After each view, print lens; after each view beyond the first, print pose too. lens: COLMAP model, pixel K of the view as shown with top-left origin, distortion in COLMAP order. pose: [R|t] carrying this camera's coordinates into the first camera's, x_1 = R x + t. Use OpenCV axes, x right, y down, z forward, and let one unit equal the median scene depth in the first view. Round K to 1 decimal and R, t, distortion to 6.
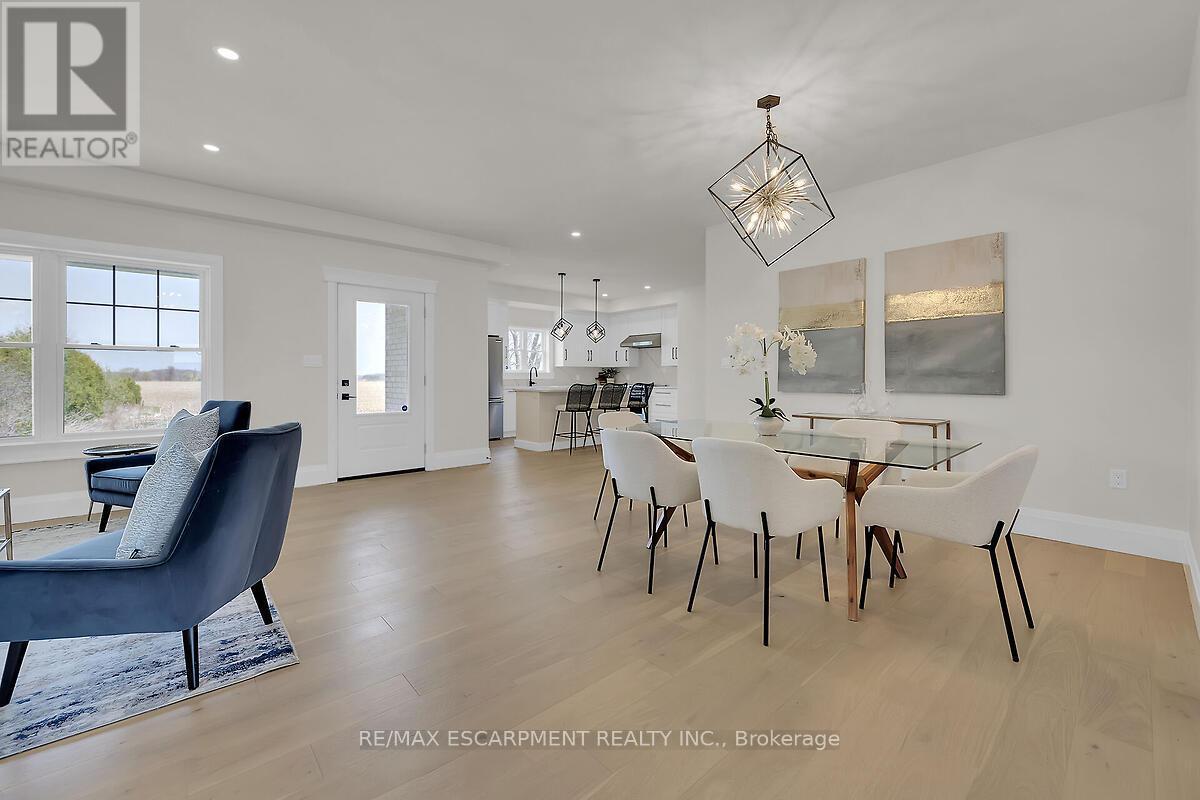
lens RADIAL K [[486.8, 0, 600.6], [0, 486.8, 378.9], [0, 0, 1]] dist [-0.009437, -0.000056]
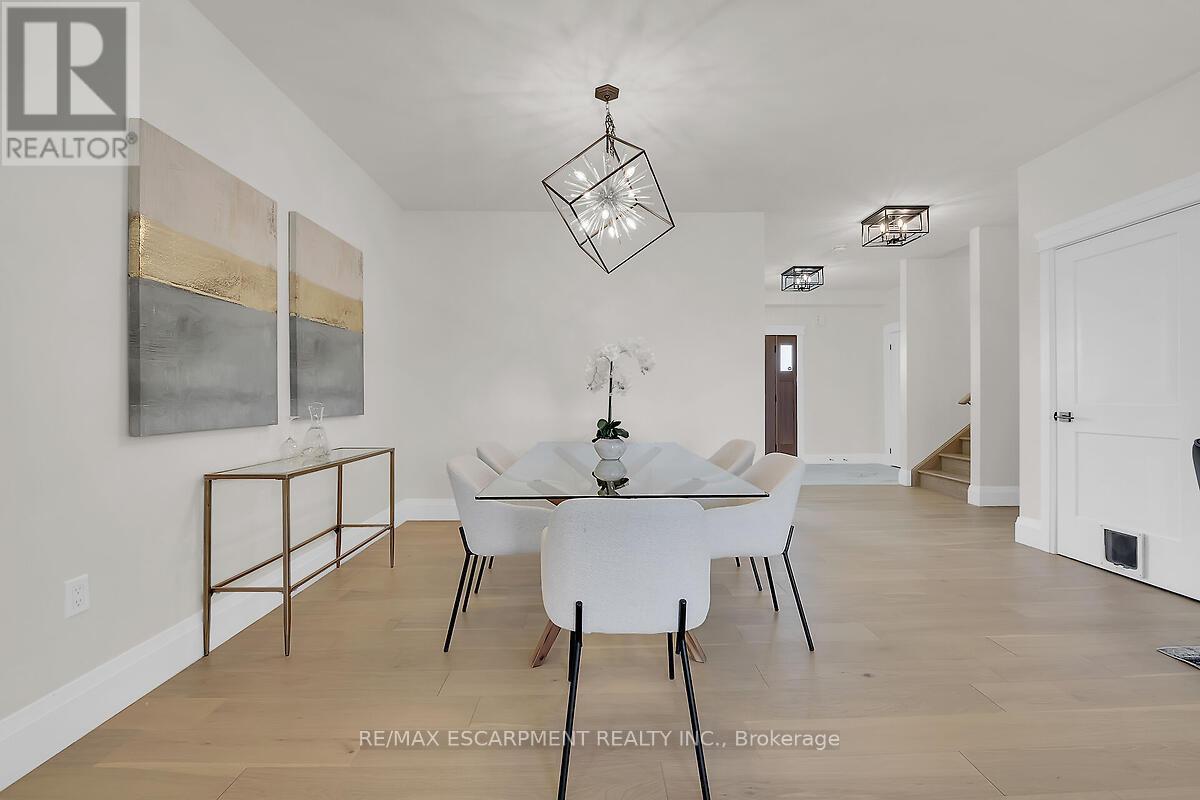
lens RADIAL K [[485.0, 0, 599.5], [0, 485.0, 396.8], [0, 0, 1]] dist [-0.007702, -0.000206]
pose [[-0.761886, 0.002363, 0.647707, -0.093898], [0.005740, 0.999979, 0.003103, -0.002037], [-0.647686, 0.006082, -0.761883, 0.700120]]
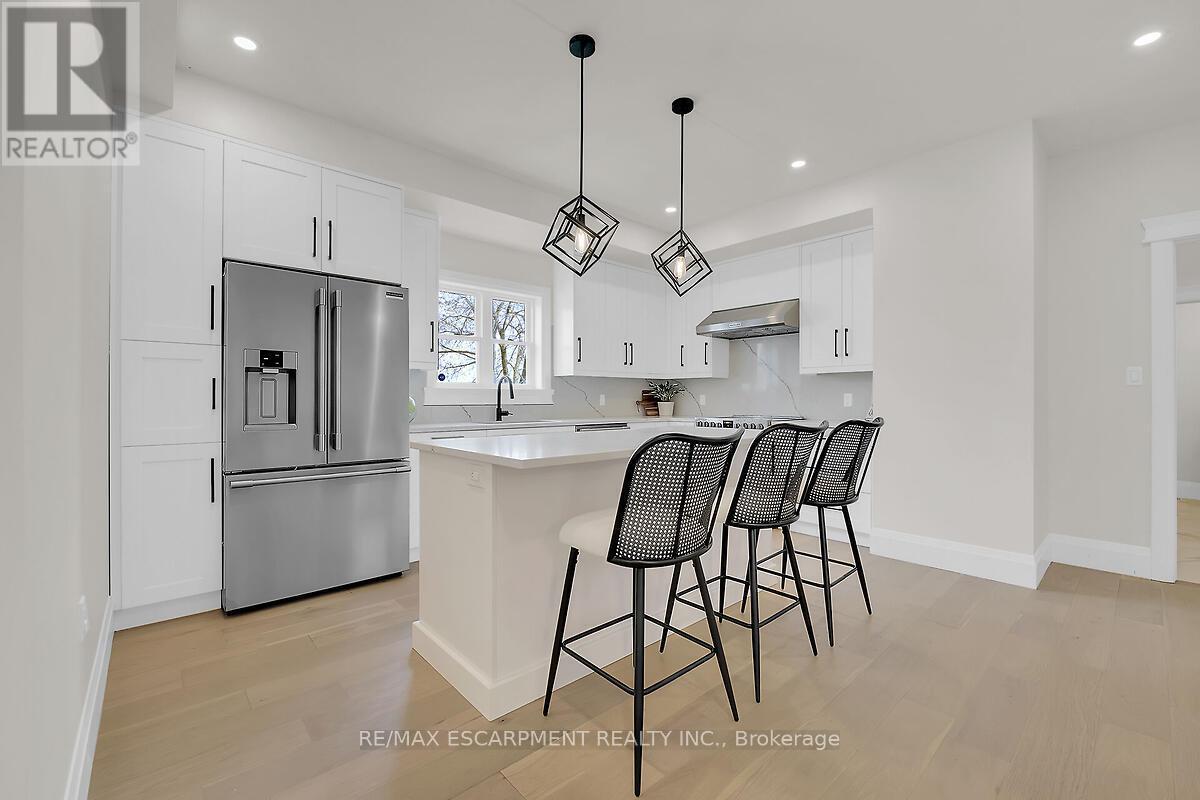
lens RADIAL K [[496.8, 0, 617.1], [0, 496.8, 399.7], [0, 0, 1]] dist [-0.014331, -0.000270]
pose [[0.999308, 0.000536, 0.037199, -0.076222], [-0.000466, 0.999998, -0.001888, -0.003837], [-0.037200, 0.001869, 0.999306, 0.776560]]
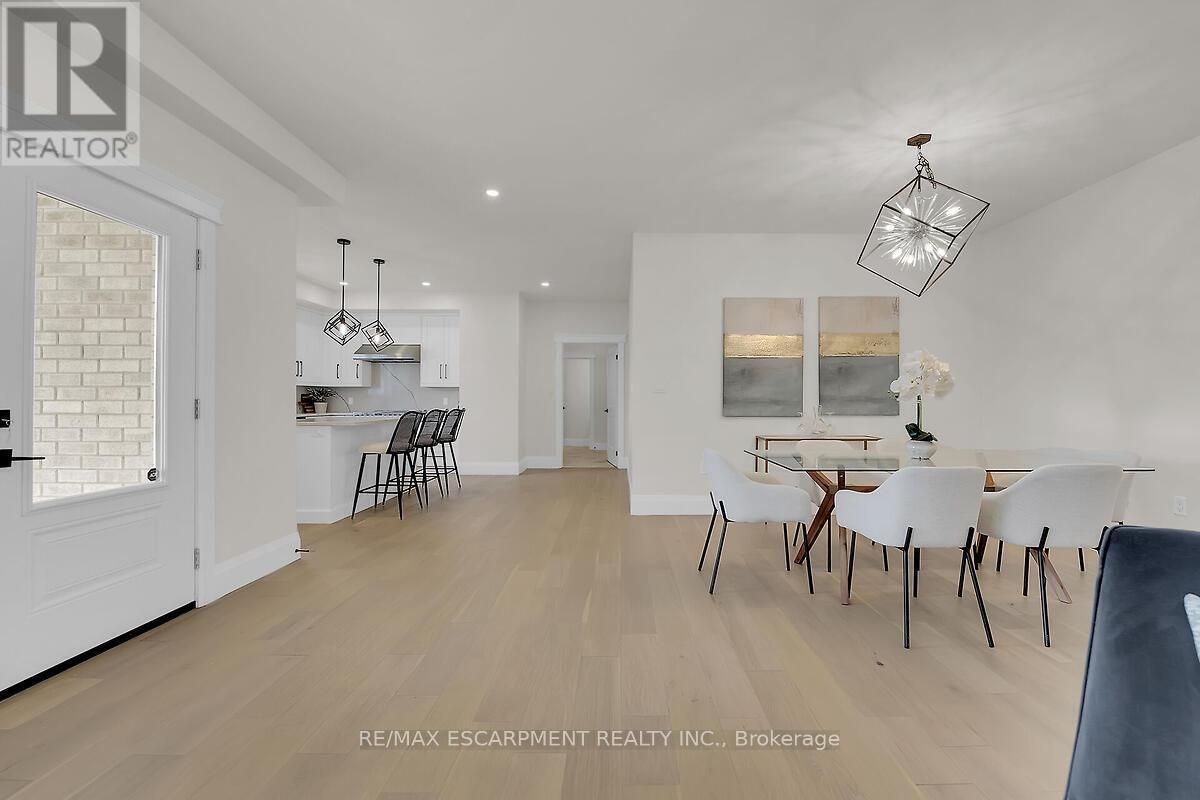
lens RADIAL K [[496.8, 0, 617.1], [0, 496.8, 399.7], [0, 0, 1]] dist [-0.014331, -0.000270]
pose [[0.663499, 0.003164, 0.748171, -0.361371], [0.000500, 0.999989, -0.004672, -0.002526], [-0.748177, 0.003474, 0.663490, 0.323264]]
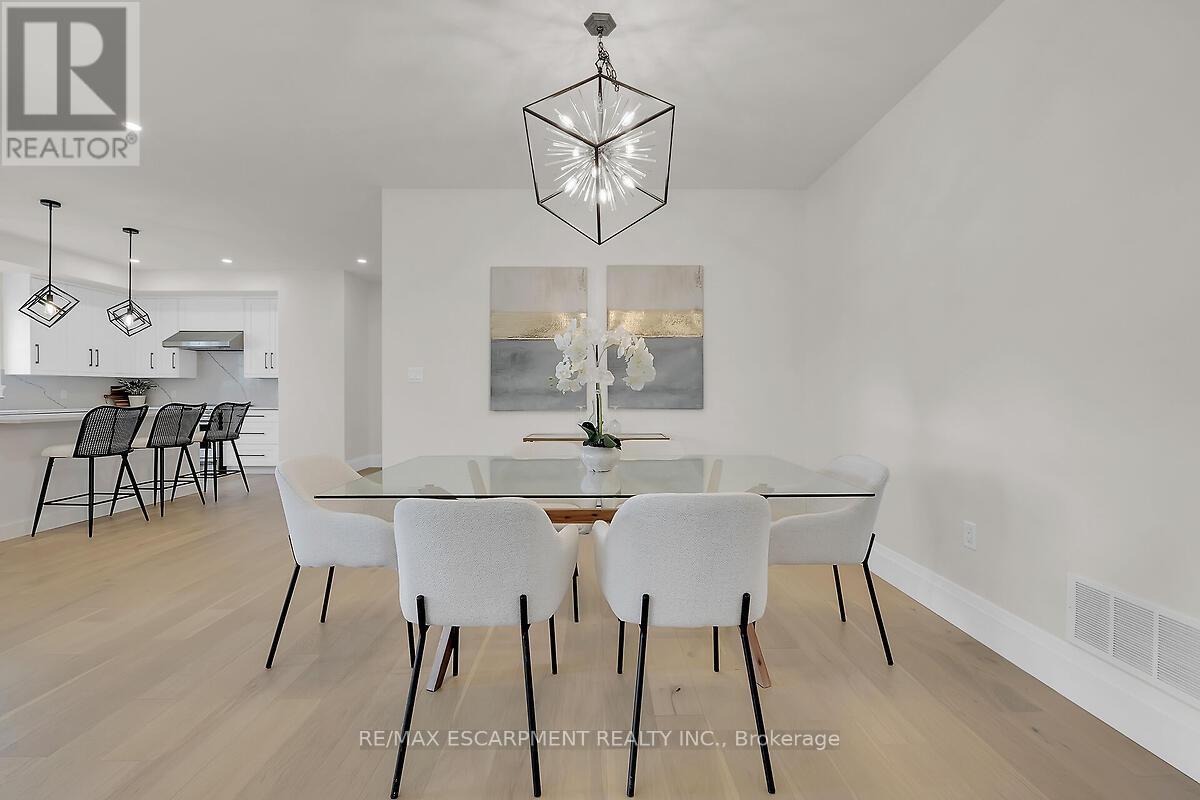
lens RADIAL K [[485.0, 0, 599.5], [0, 485.0, 396.8], [0, 0, 1]] dist [-0.007702, -0.000206]
pose [[0.656632, -0.006044, 0.754187, -0.089580], [0.003504, 0.999982, 0.004962, -0.000770], [-0.754203, -0.000615, 0.656641, 0.210950]]
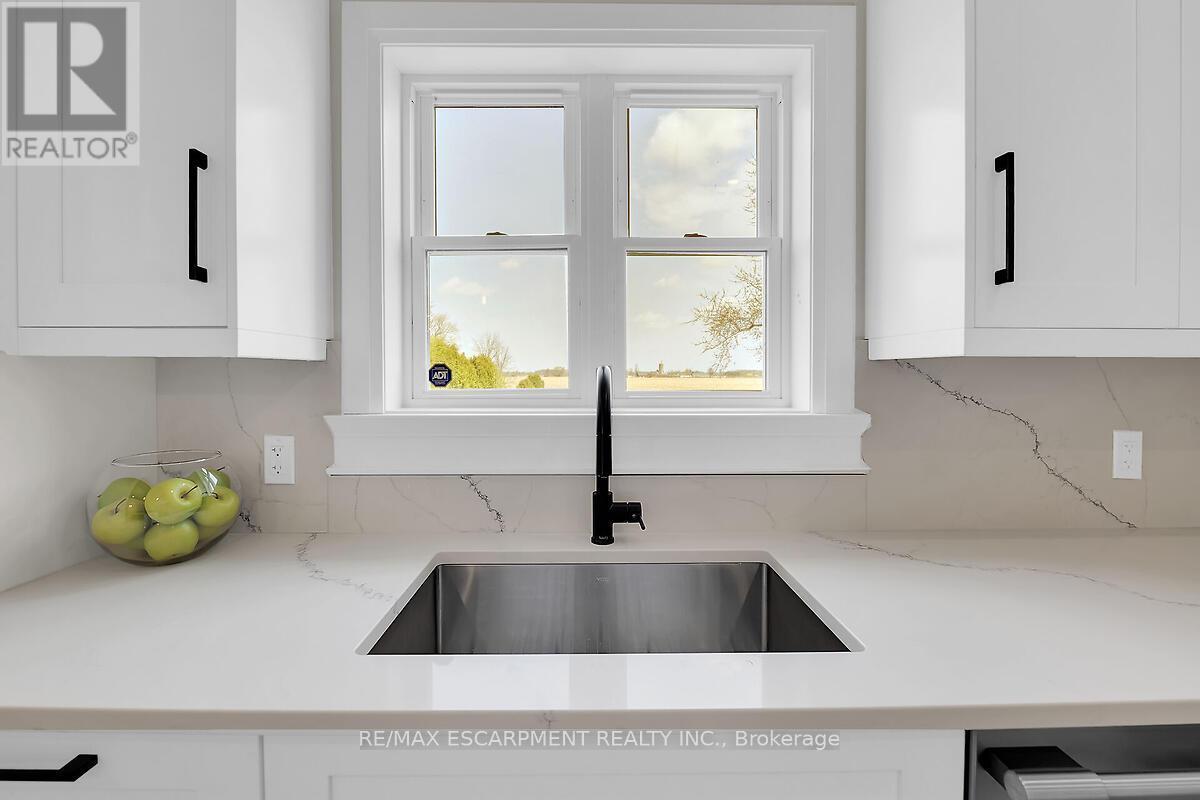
lens RADIAL K [[486.8, 0, 600.6], [0, 486.8, 378.9], [0, 0, 1]] dist [-0.009437, -0.000056]
pose [[0.754336, 0.006516, -0.656456, -0.098045], [-0.001273, 0.999963, 0.008463, -0.031551], [0.656487, -0.005548, 0.754317, 1.269075]]
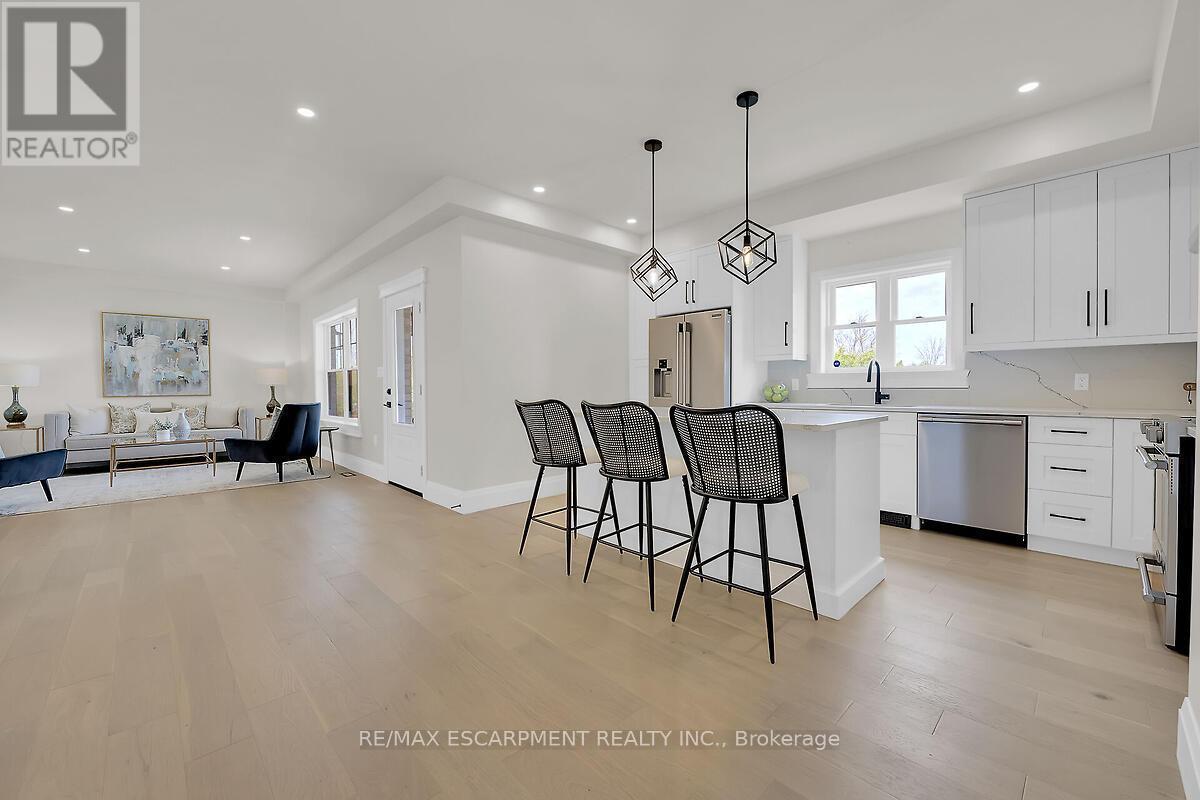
lens RADIAL K [[485.0, 0, 599.5], [0, 485.0, 396.8], [0, 0, 1]] dist [-0.007702, -0.000206]
pose [[0.026514, 0.022257, -0.999401, 0.384936], [0.003431, 0.999744, 0.022356, -0.002178], [0.999643, -0.004021, 0.026431, 1.028613]]
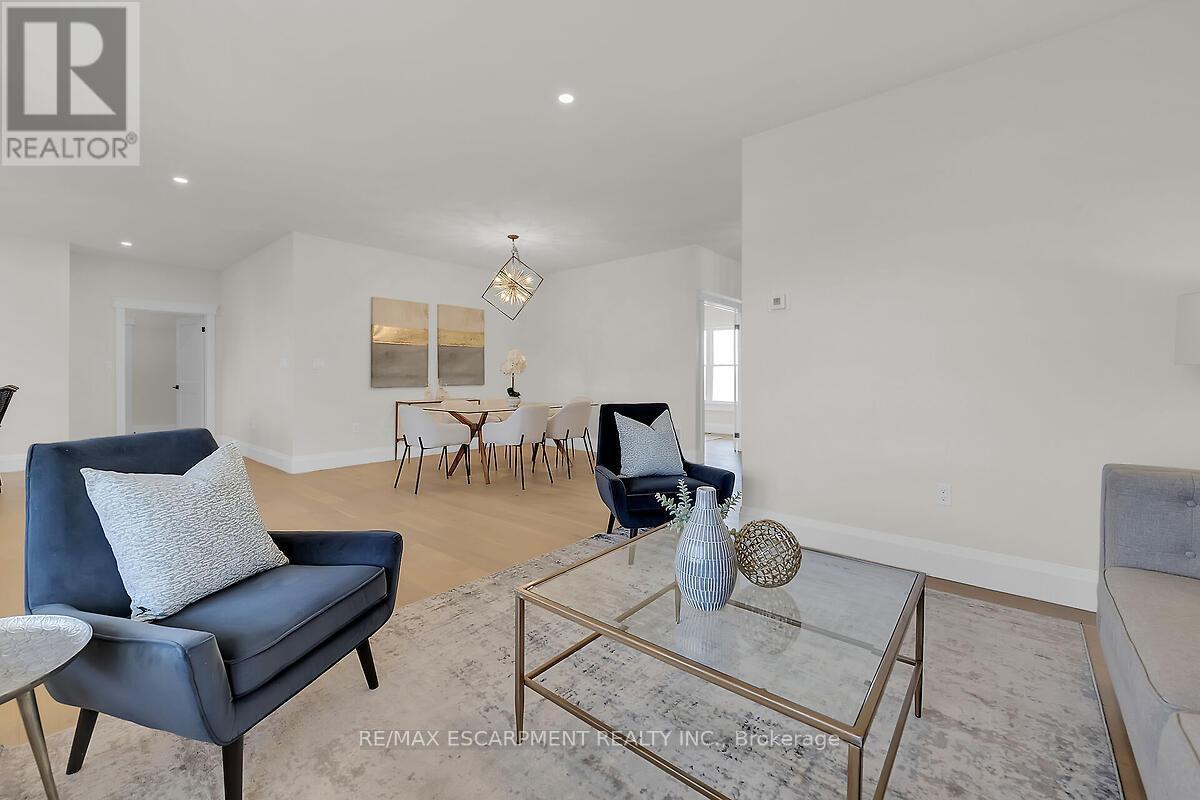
lens RADIAL K [[482.0, 0, 605.5], [0, 482.0, 375.8], [0, 0, 1]] dist [-0.000047, -0.000032]
pose [[-0.154007, 0.002250, 0.988067, -0.676877], [0.003327, 0.999993, -0.001759, -0.000989], [-0.988064, 0.003017, -0.154014, 0.384436]]
